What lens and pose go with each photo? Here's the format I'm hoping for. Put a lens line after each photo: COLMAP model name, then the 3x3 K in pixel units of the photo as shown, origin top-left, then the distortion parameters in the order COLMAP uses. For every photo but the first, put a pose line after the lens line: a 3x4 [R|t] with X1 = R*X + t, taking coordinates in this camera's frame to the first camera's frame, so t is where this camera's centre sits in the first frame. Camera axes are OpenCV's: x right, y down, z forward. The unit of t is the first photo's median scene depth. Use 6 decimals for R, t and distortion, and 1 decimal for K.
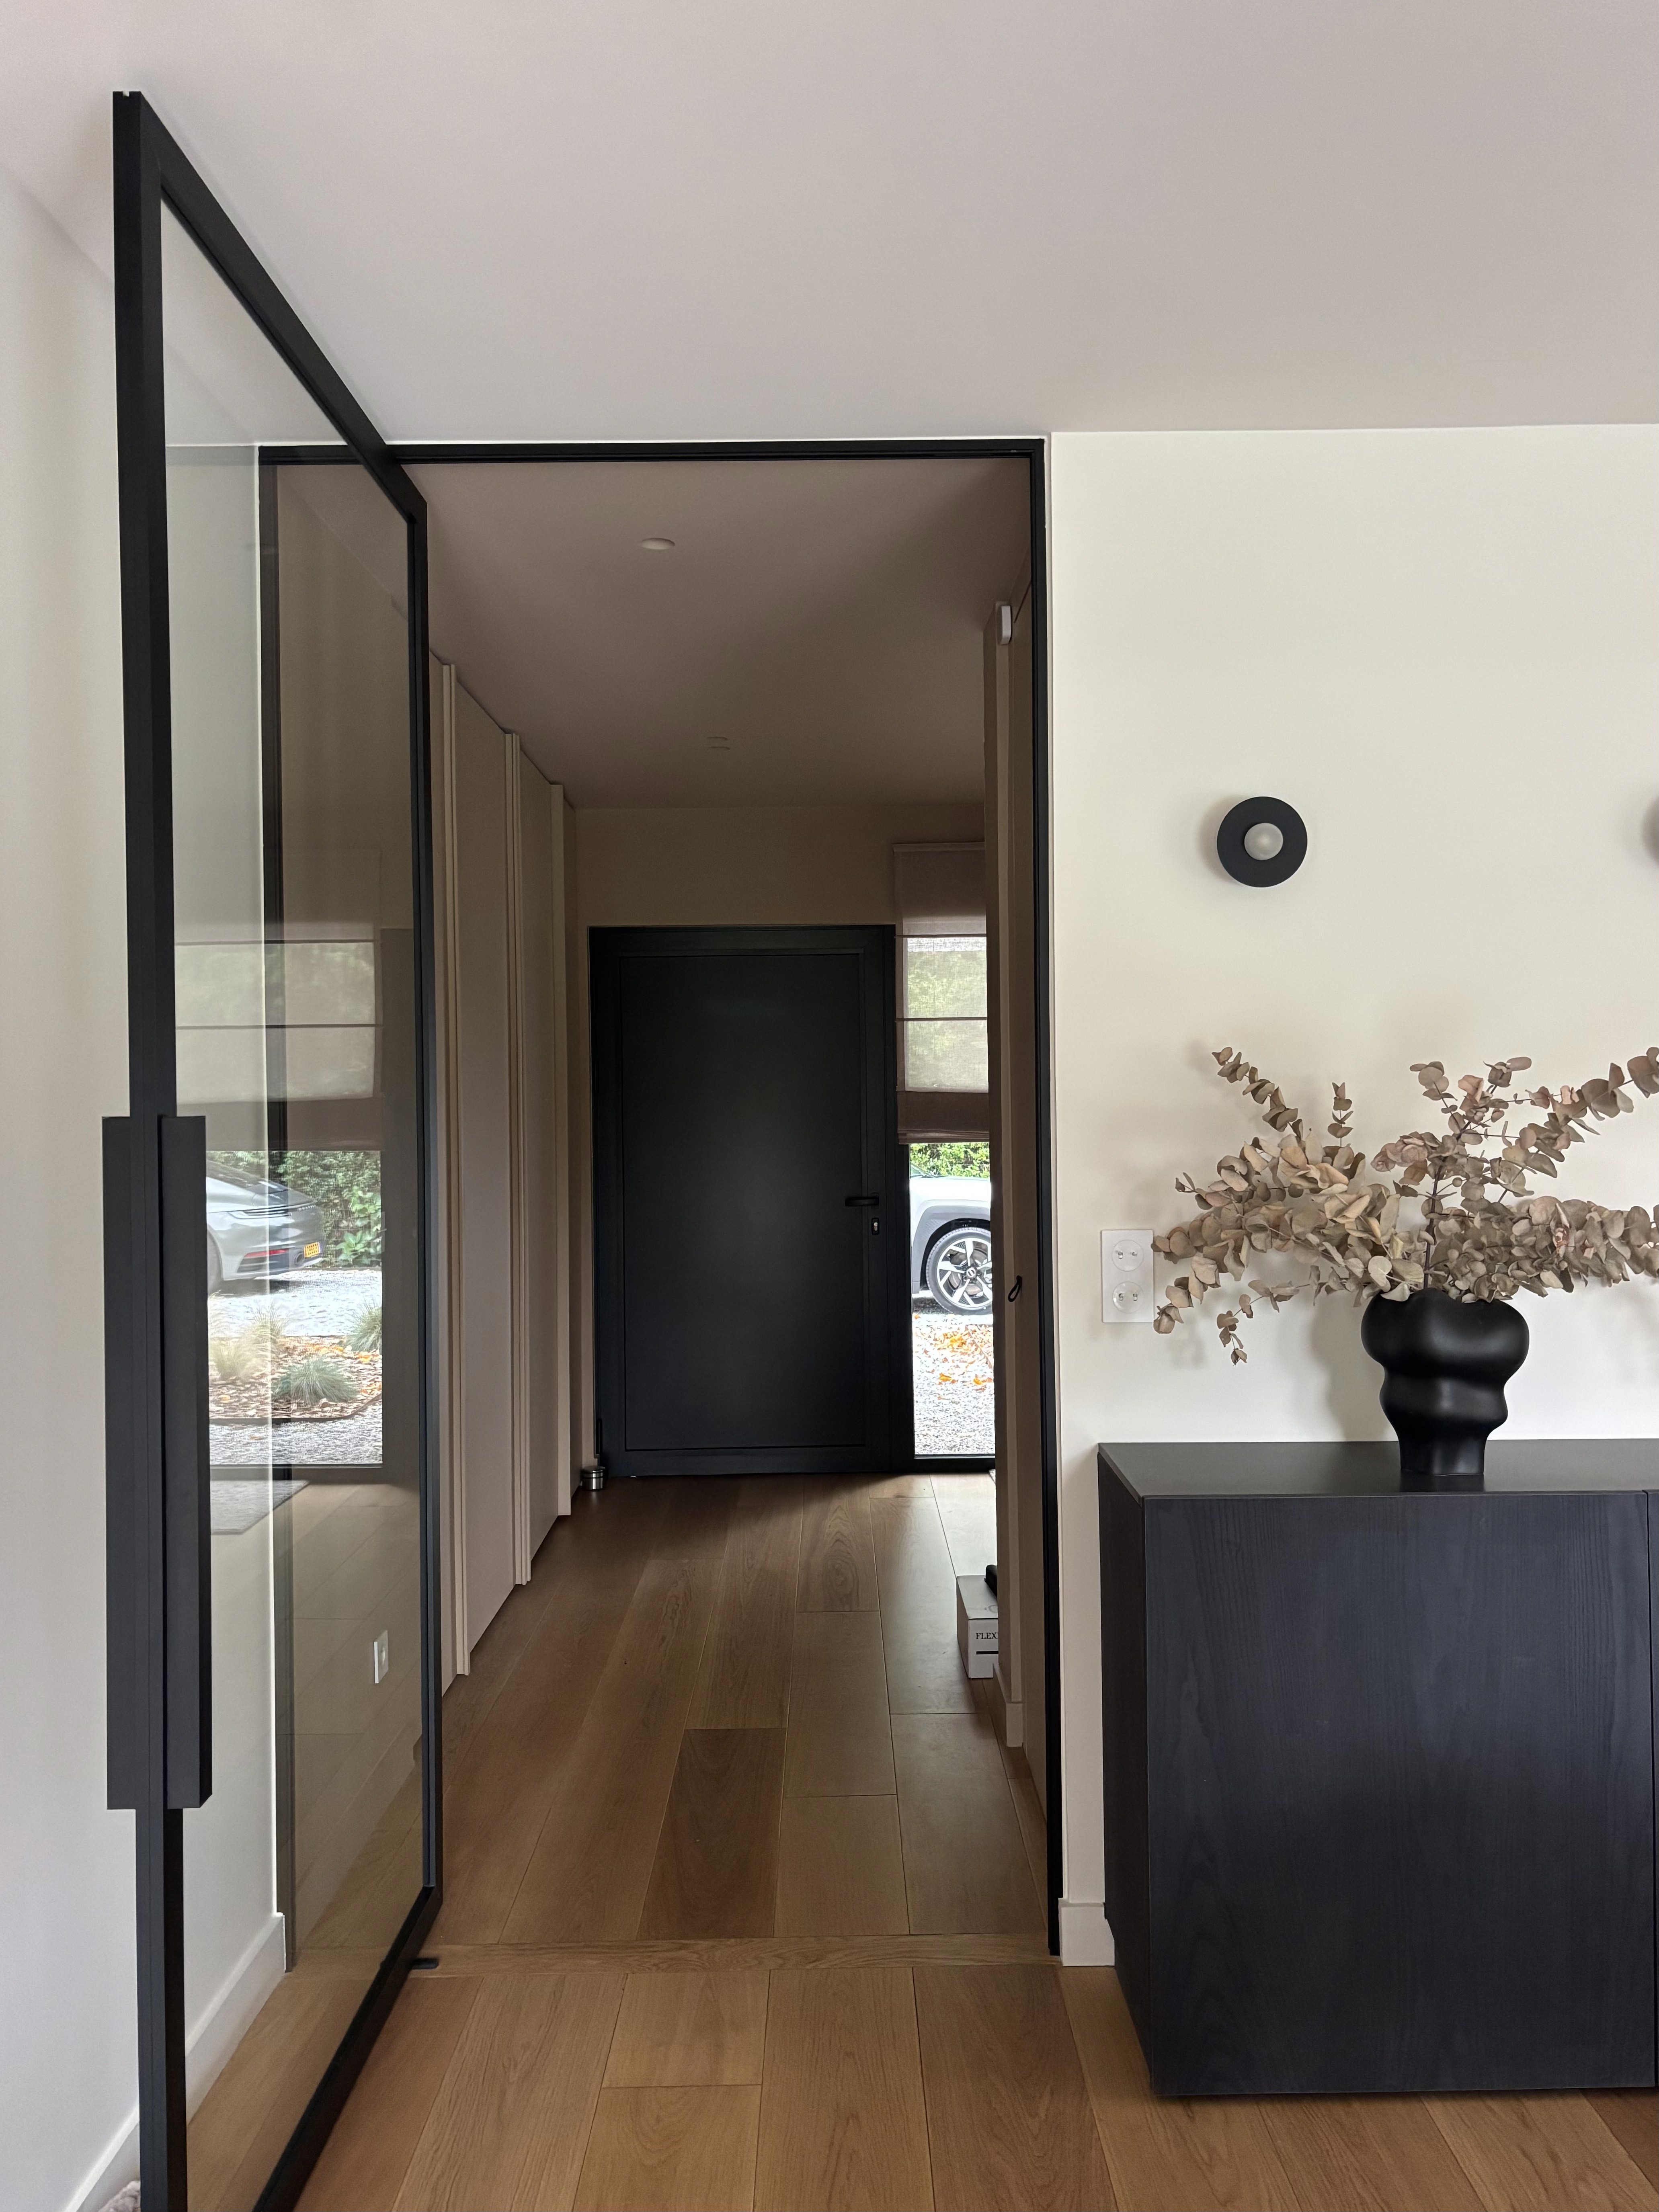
lens RADIAL K [[1680.7, 0, 844.3], [0, 1680.7, 1099.7], [0, 0, 1]] dist [0.010554, 0.001380]
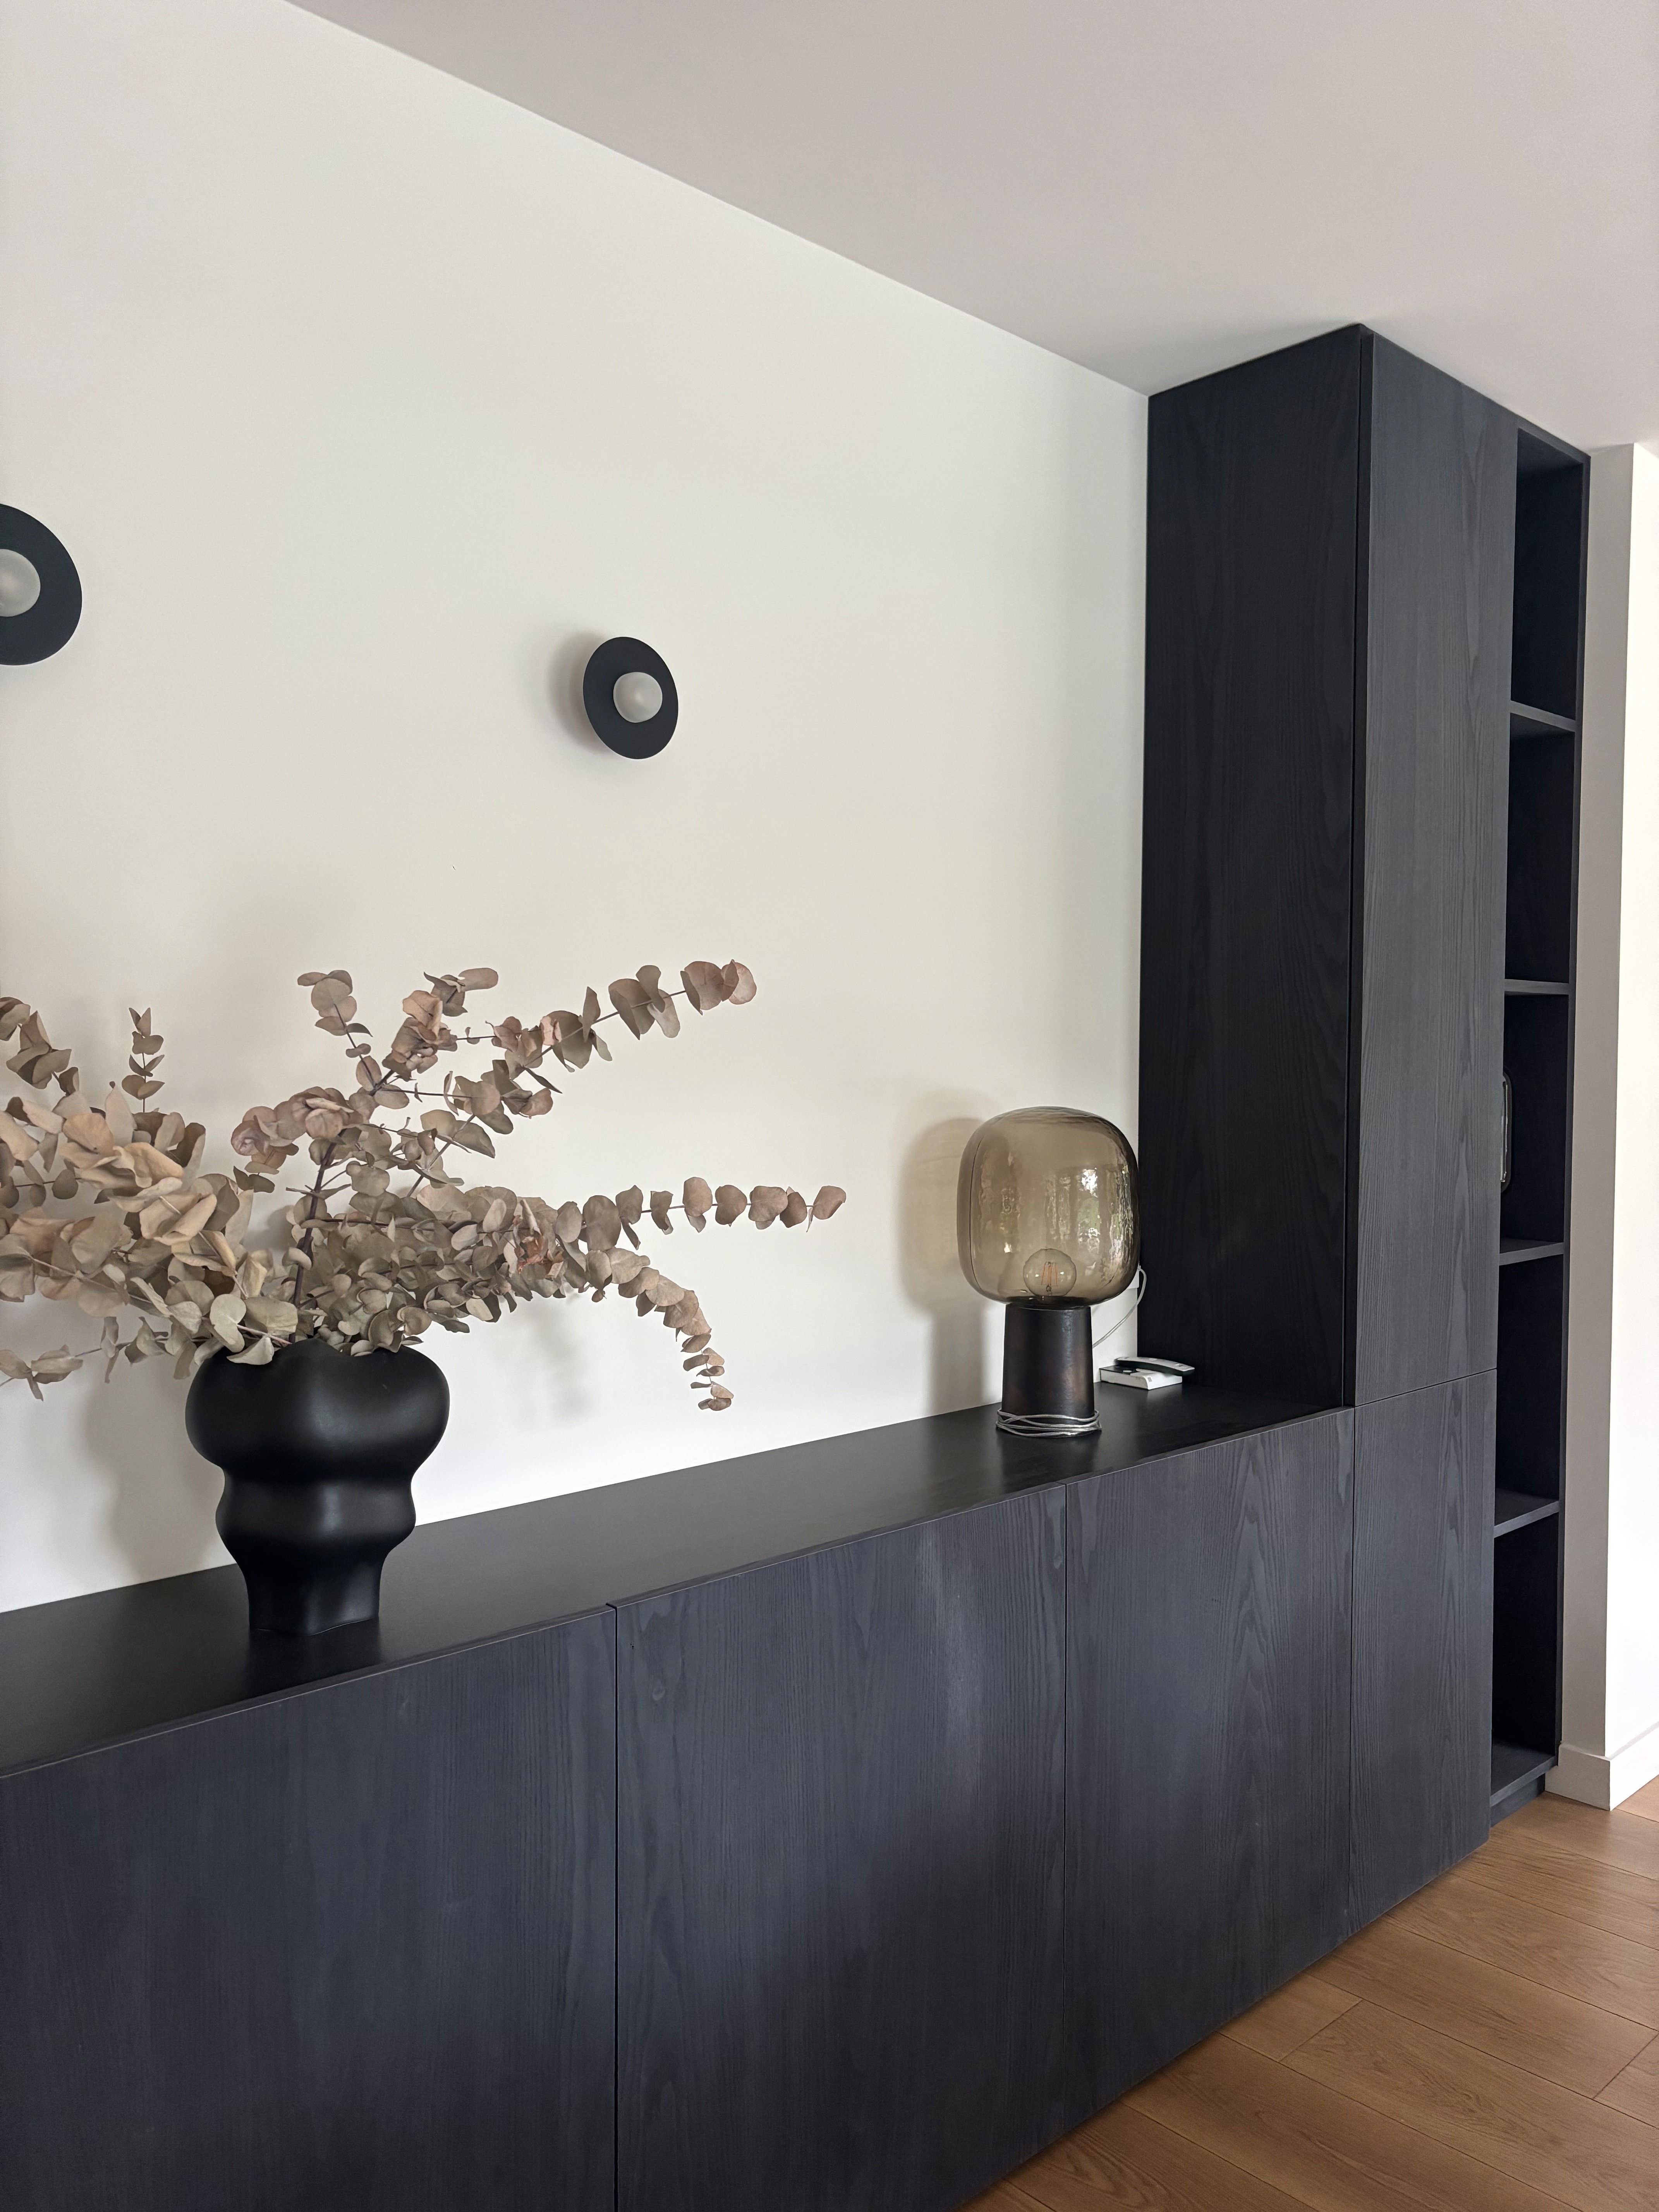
lens RADIAL K [[1680.6, 0, 844.3], [0, 1680.6, 1099.7], [0, 0, 1]] dist [0.010554, 0.001380]
pose [[0.726695, -0.000761, 0.686960, 0.064699], [-0.012795, 0.999811, 0.014643, 0.011526], [-0.686841, -0.019431, 0.726548, 0.414218]]
